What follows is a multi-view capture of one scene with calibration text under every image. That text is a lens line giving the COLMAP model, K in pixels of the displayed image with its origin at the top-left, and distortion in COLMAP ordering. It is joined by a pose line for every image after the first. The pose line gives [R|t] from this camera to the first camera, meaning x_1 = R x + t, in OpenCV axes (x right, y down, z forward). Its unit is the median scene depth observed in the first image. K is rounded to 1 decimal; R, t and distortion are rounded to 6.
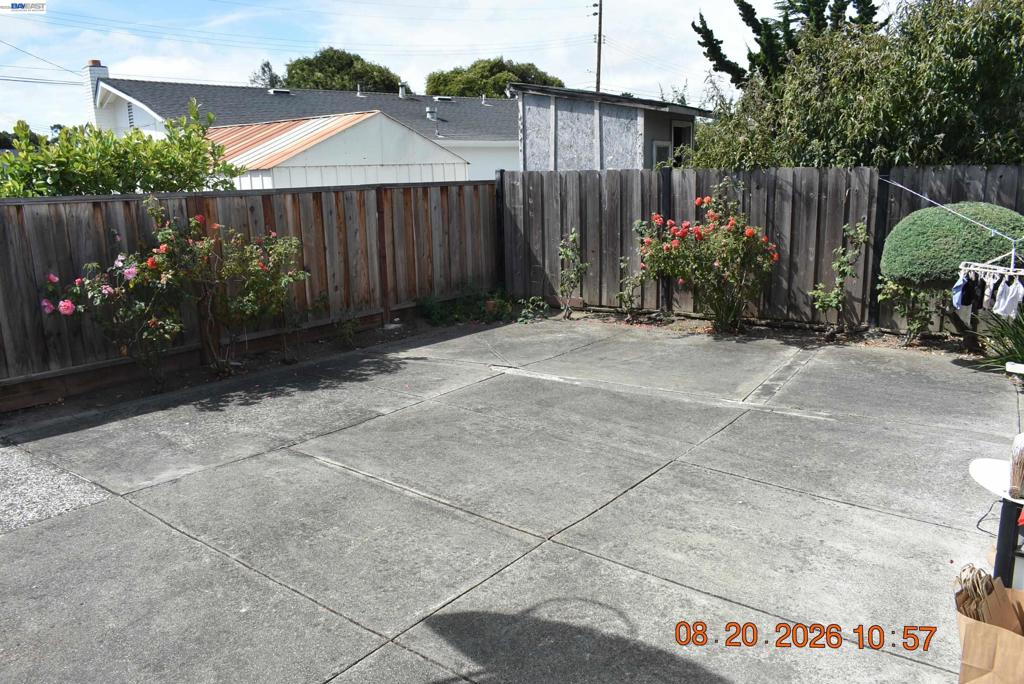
lens RADIAL K [[798.2, 0, 513.9], [0, 798.2, 337.7], [0, 0, 1]] dist [-0.006893, 0.001765]
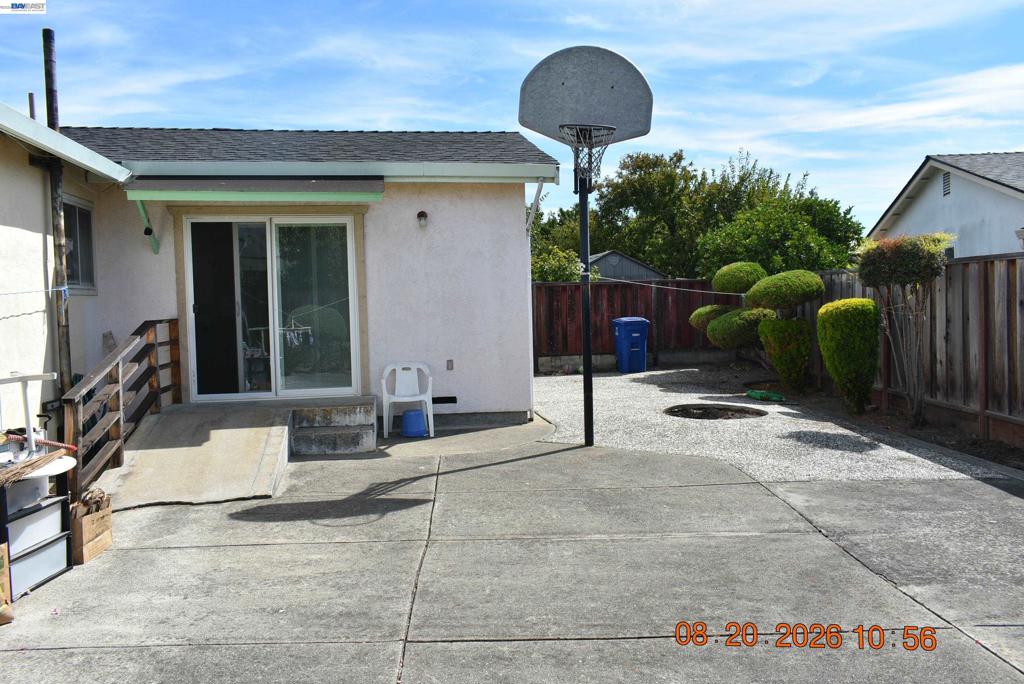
lens RADIAL K [[798.2, 0, 513.9], [0, 798.2, 337.7], [0, 0, 1]] dist [-0.006893, 0.001765]
pose [[-0.762030, 0.070039, -0.643742, 0.566479], [-0.093414, 0.971844, 0.216315, -0.248527], [0.640768, 0.224973, -0.734032, 1.571847]]
